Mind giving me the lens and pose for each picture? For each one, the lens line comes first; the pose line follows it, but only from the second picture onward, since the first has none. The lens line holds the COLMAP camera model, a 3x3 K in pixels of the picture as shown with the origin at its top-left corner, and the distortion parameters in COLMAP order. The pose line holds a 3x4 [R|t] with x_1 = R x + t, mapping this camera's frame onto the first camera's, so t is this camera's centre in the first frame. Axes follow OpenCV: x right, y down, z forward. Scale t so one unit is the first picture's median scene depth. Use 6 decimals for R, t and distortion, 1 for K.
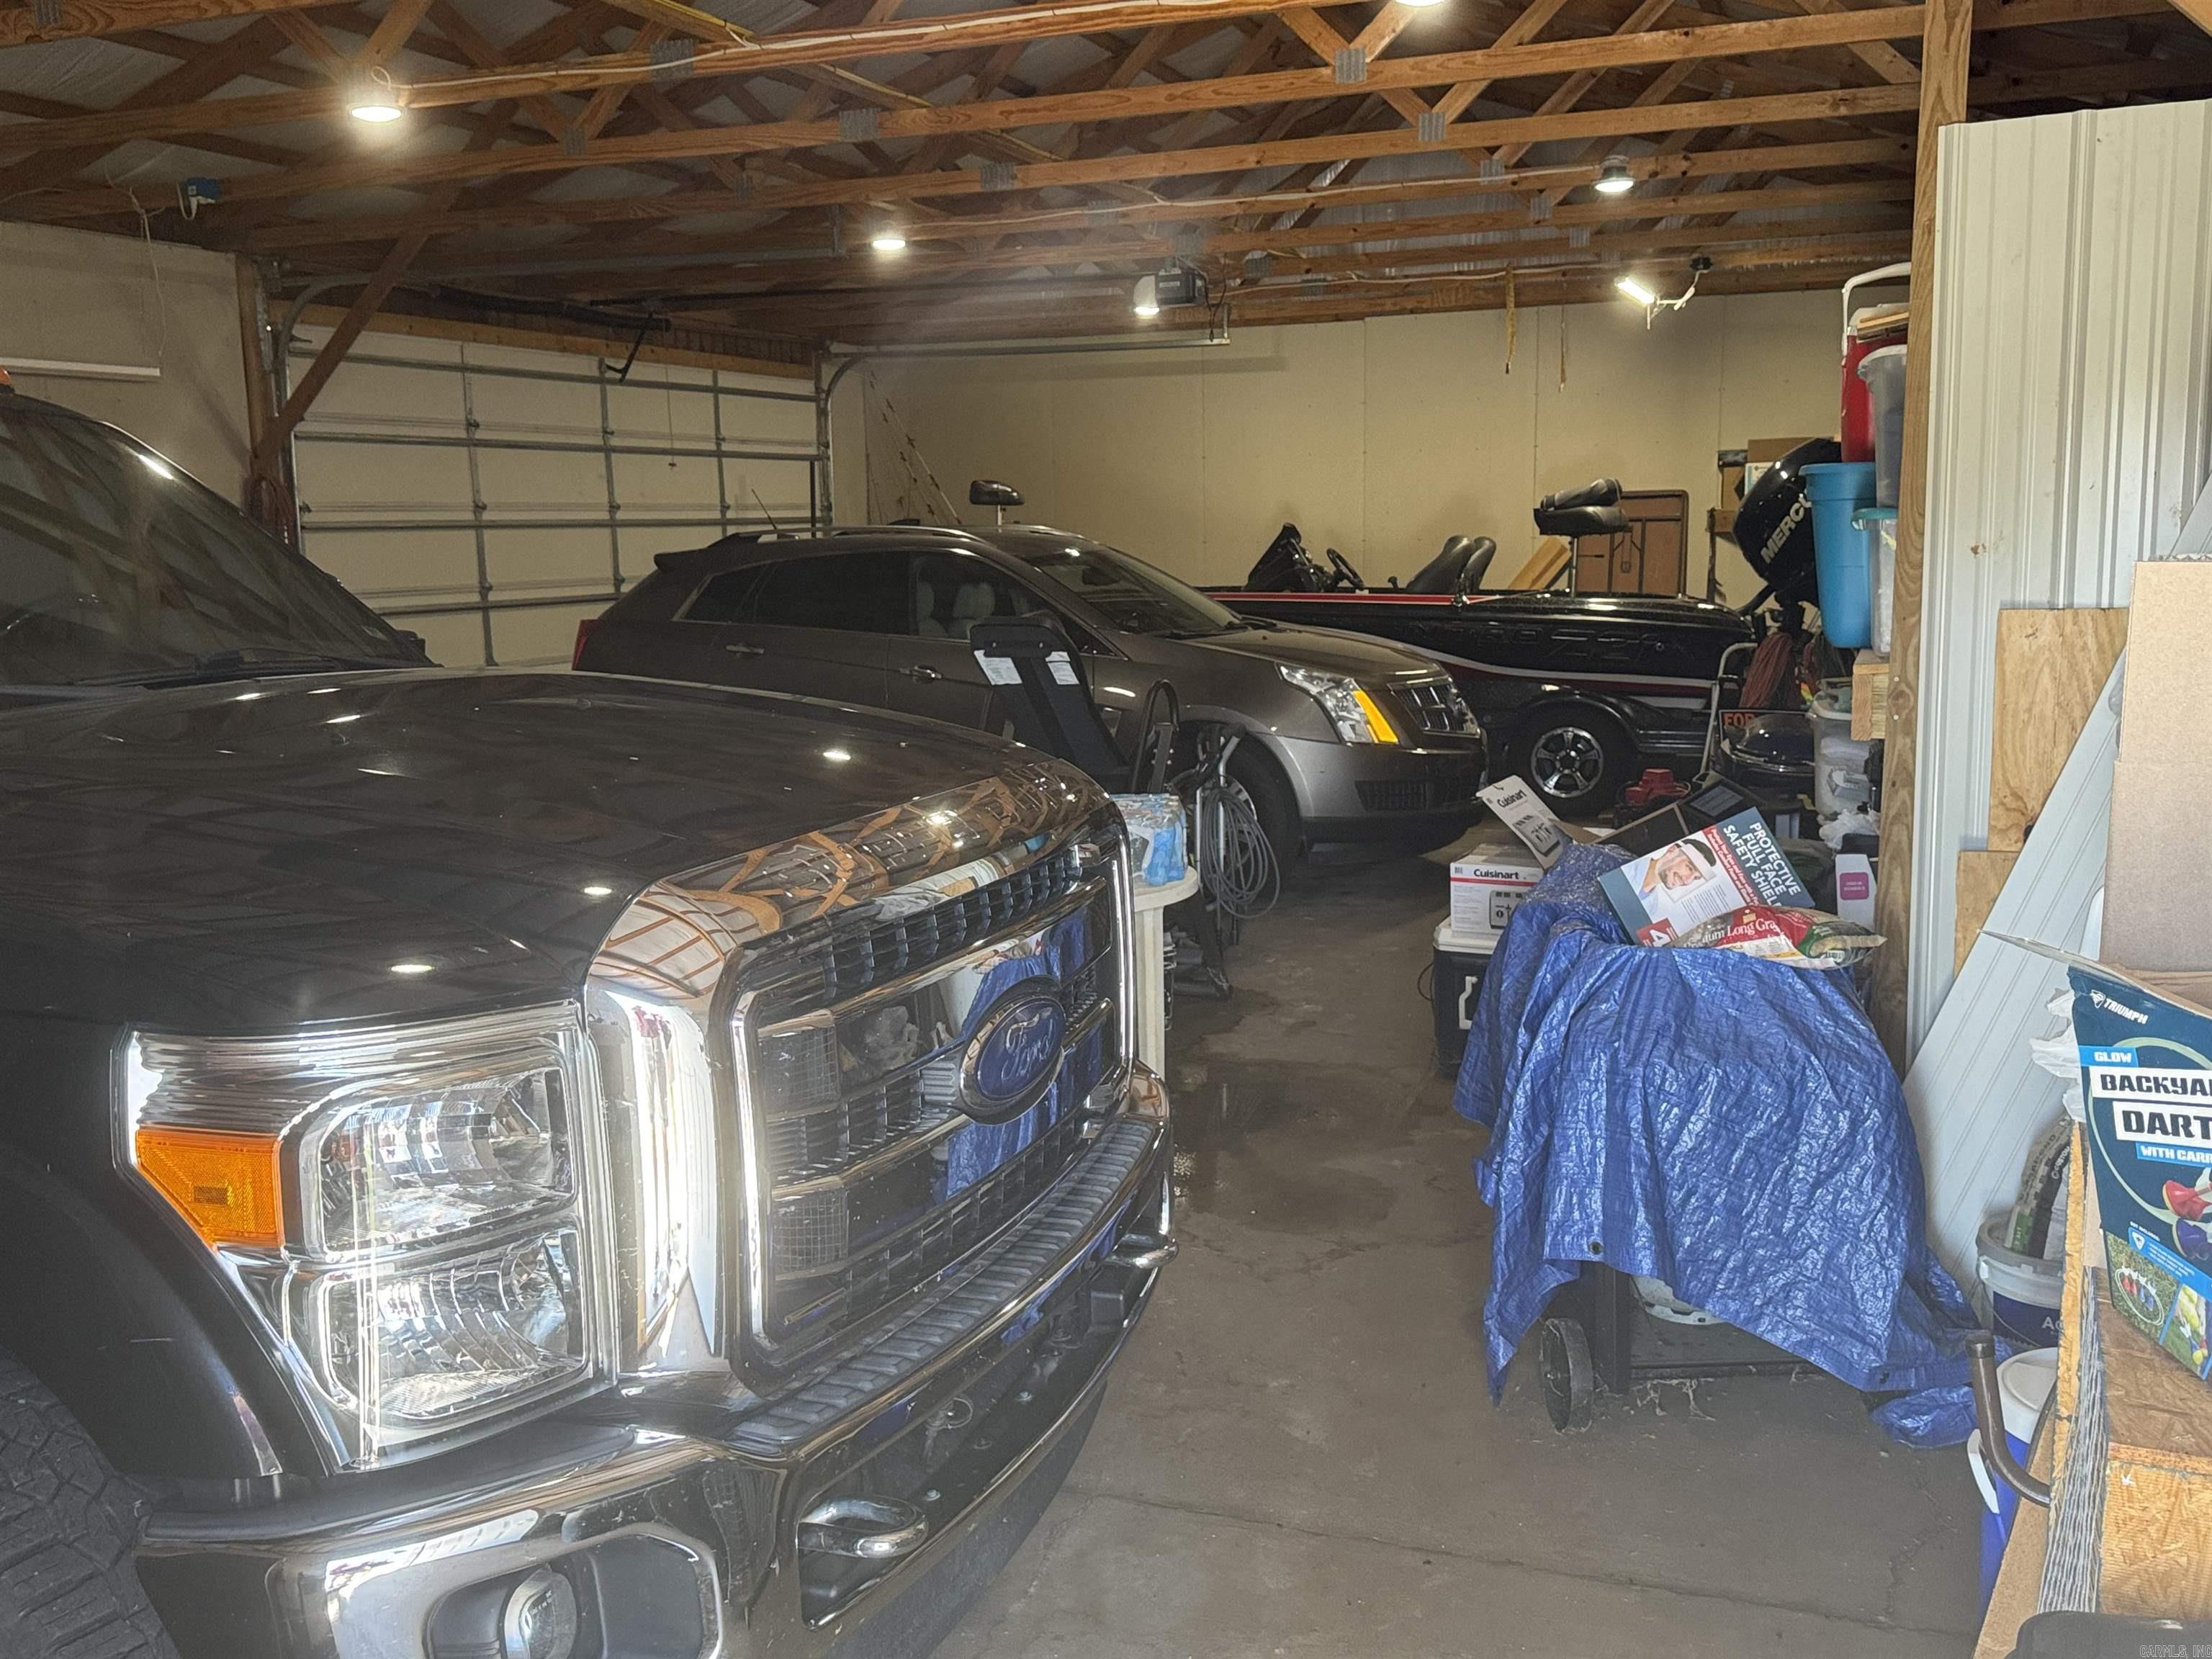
lens RADIAL K [[2061.0, 0, 1106.4], [0, 2061.0, 825.8], [0, 0, 1]] dist [0.087064, 0.000000]
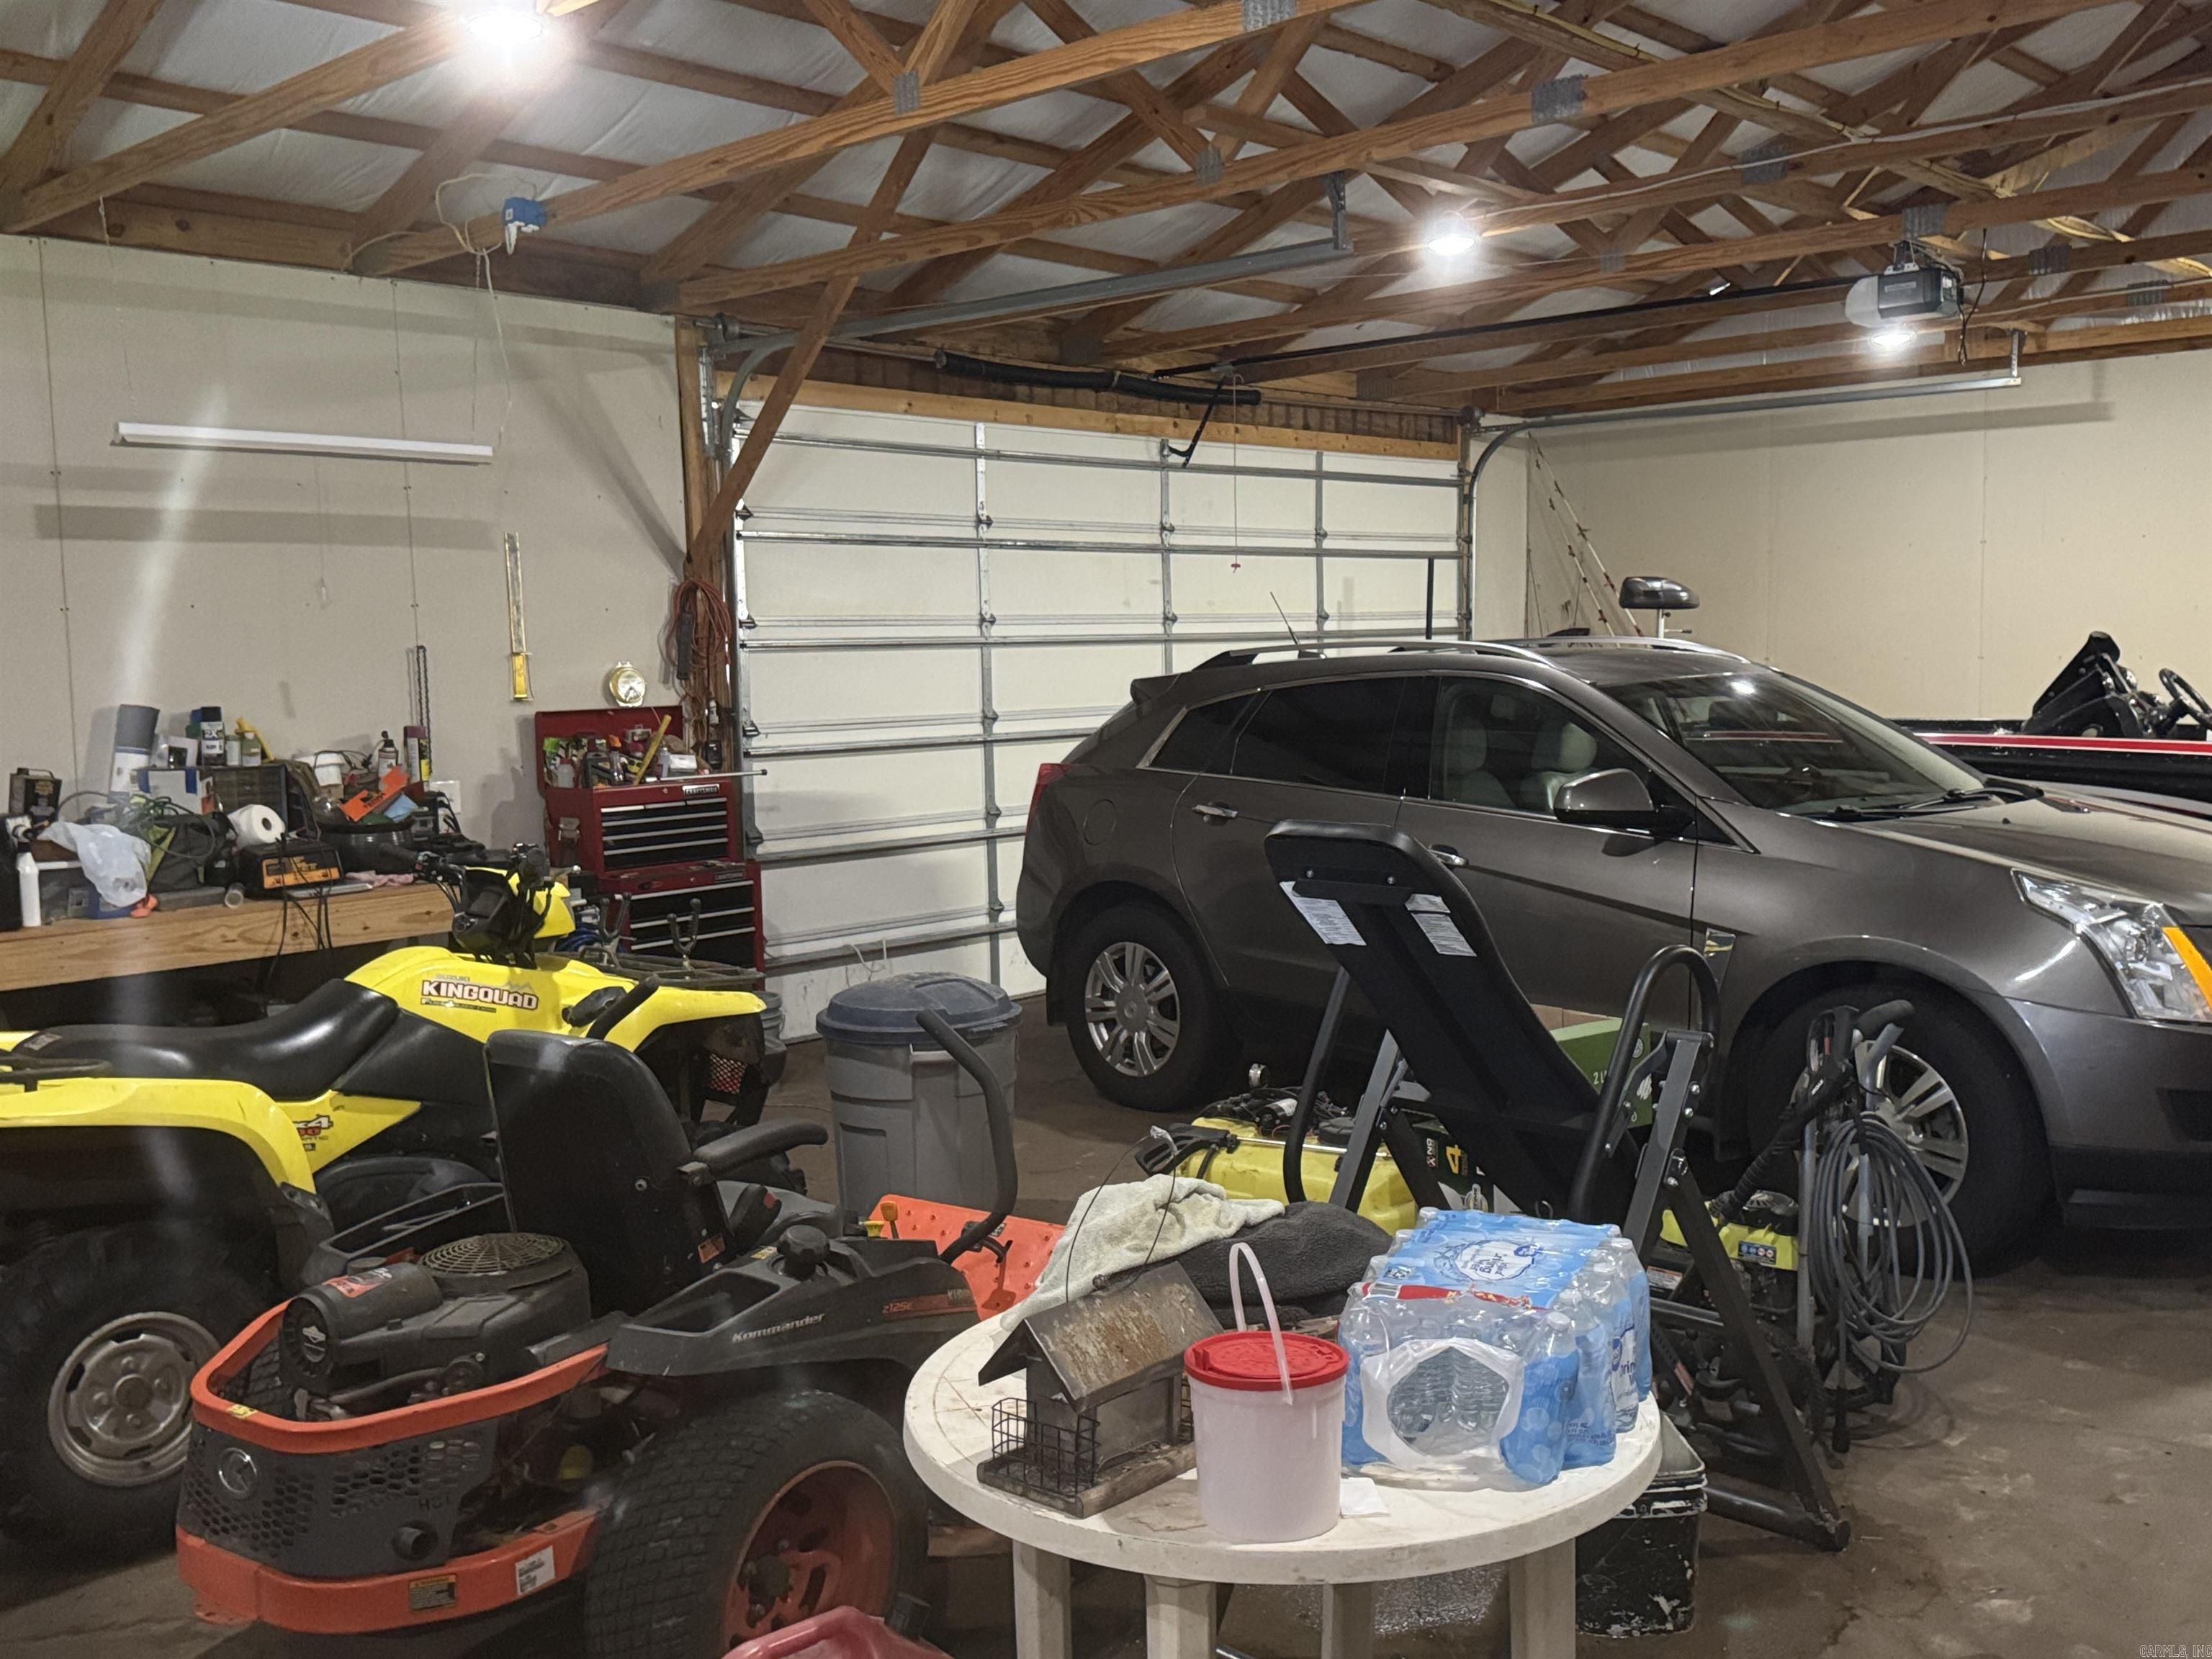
lens RADIAL K [[2061.0, 0, 1104.6], [0, 2061.0, 826.6], [0, 0, 1]] dist [0.087064, 0.000000]
pose [[0.928222, 0.033411, -0.370523, 0.043949], [-0.052524, 0.997752, -0.041611, -0.036758], [0.368300, 0.058086, 0.927891, 0.243056]]
